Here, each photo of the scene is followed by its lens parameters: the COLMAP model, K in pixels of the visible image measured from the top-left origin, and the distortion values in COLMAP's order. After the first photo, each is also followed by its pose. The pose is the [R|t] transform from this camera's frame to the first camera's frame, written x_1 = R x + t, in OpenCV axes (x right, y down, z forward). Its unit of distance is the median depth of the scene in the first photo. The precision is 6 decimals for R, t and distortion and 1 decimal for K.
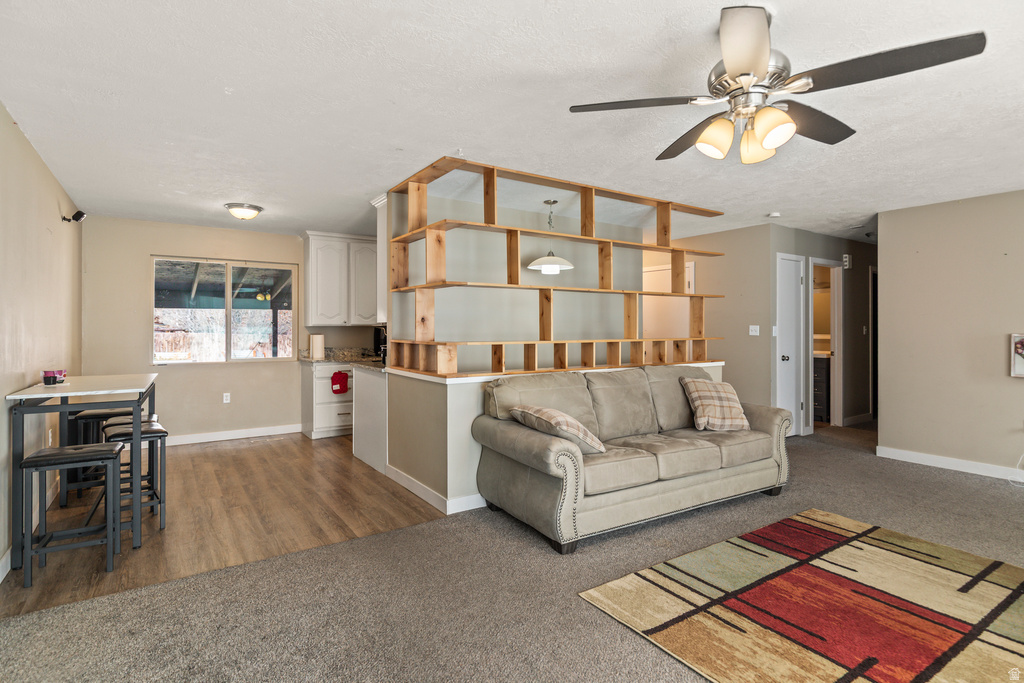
lens RADIAL K [[526.4, 0, 515.7], [0, 526.4, 330.7], [0, 0, 1]] dist [0.006132, 0.000481]
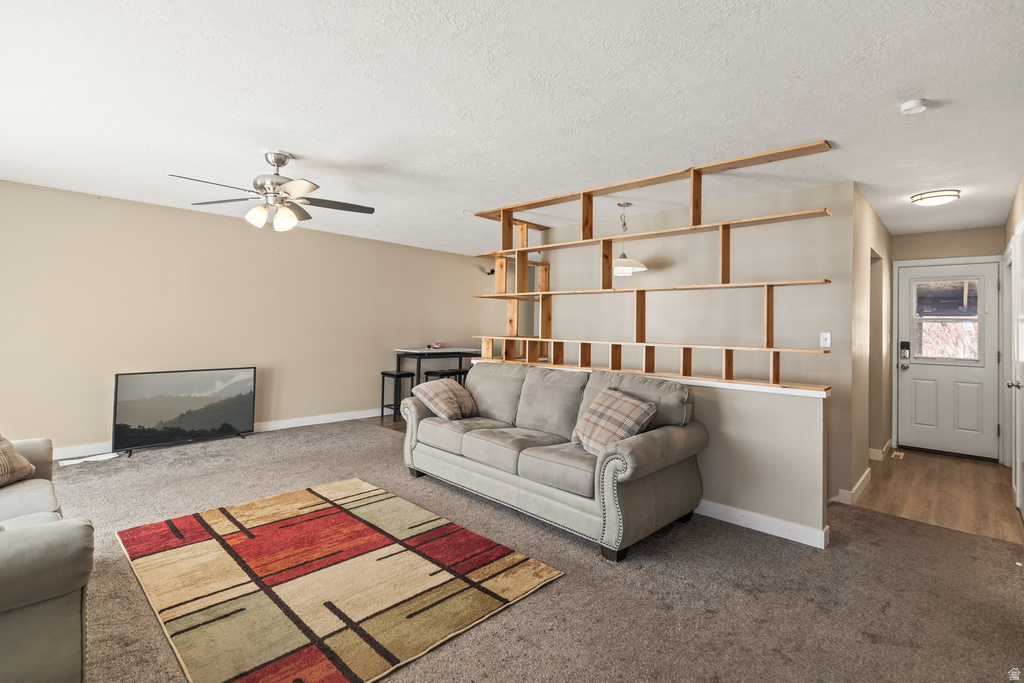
lens RADIAL K [[488.0, 0, 509.8], [0, 488.0, 316.2], [0, 0, 1]] dist [-0.001924, -0.000320]
pose [[0.212379, -0.018621, -0.977010, 1.441656], [-0.027125, 0.999321, -0.024943, -0.002403], [0.976811, 0.031799, 0.211729, 0.912515]]
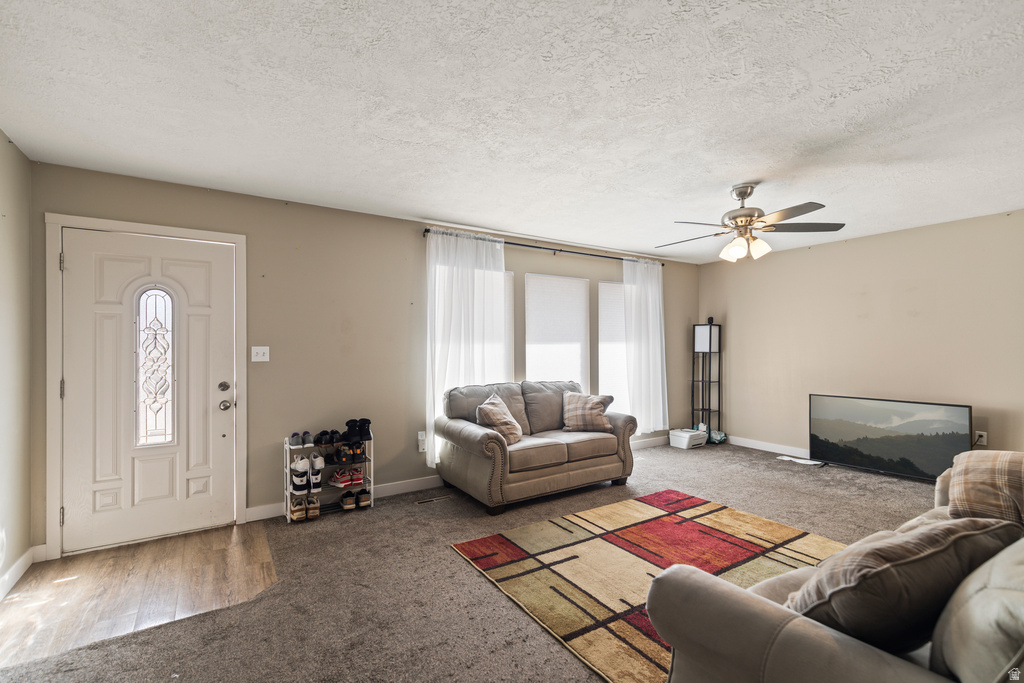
lens RADIAL K [[457.6, 0, 513.9], [0, 457.6, 347.5], [0, 0, 1]] dist [0.000697, -0.000282]
pose [[-0.999824, -0.002622, 0.018559, 0.795160], [-0.002418, 0.999937, 0.011005, -0.014158], [-0.018587, 0.010958, -0.999767, 1.705487]]
